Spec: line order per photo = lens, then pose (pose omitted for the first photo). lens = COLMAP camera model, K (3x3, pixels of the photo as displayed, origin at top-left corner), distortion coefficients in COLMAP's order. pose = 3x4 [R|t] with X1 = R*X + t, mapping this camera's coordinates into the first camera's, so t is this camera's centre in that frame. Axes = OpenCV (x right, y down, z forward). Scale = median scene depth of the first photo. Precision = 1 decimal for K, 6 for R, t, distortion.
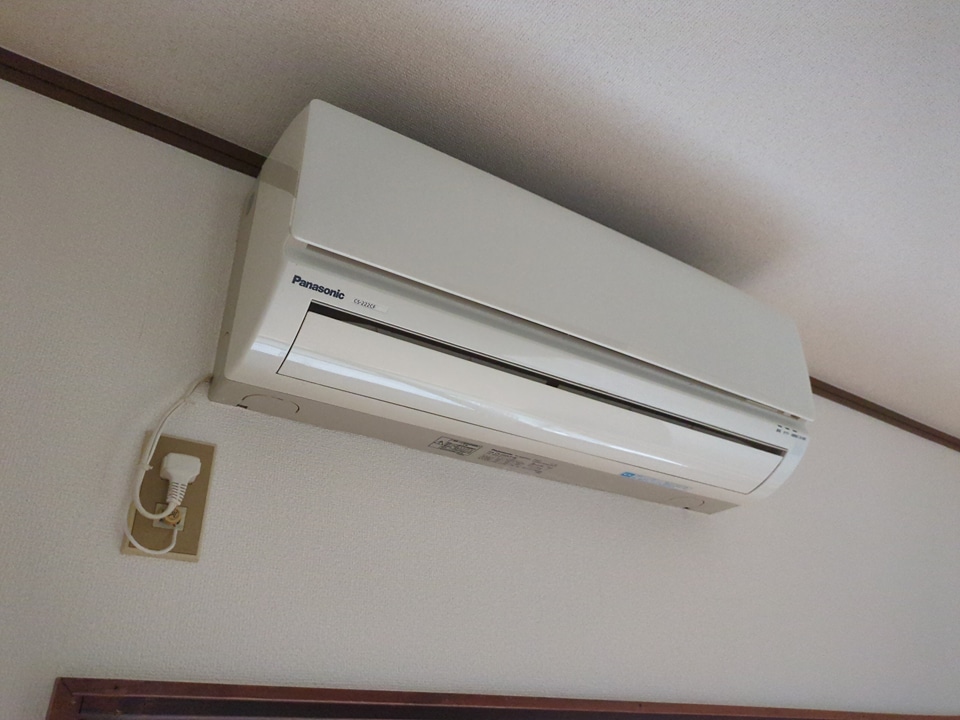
lens RADIAL K [[725.0, 0, 476.5], [0, 725.0, 355.4], [0, 0, 1]] dist [0.007064, -0.003546]
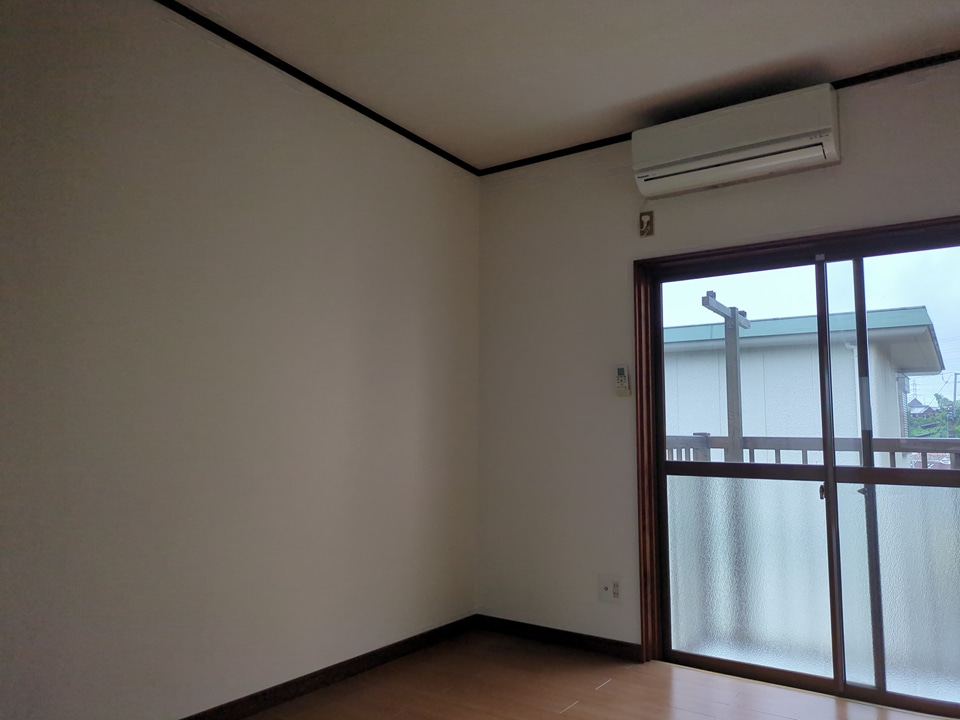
lens RADIAL K [[693.1, 0, 466.2], [0, 693.1, 364.3], [0, 0, 1]] dist [-0.003072, -0.008933]
pose [[0.366133, -0.070593, -0.927881, 3.329373], [0.450428, 0.885969, 0.110330, -0.030307], [0.814286, -0.458339, 0.356179, -2.031813]]
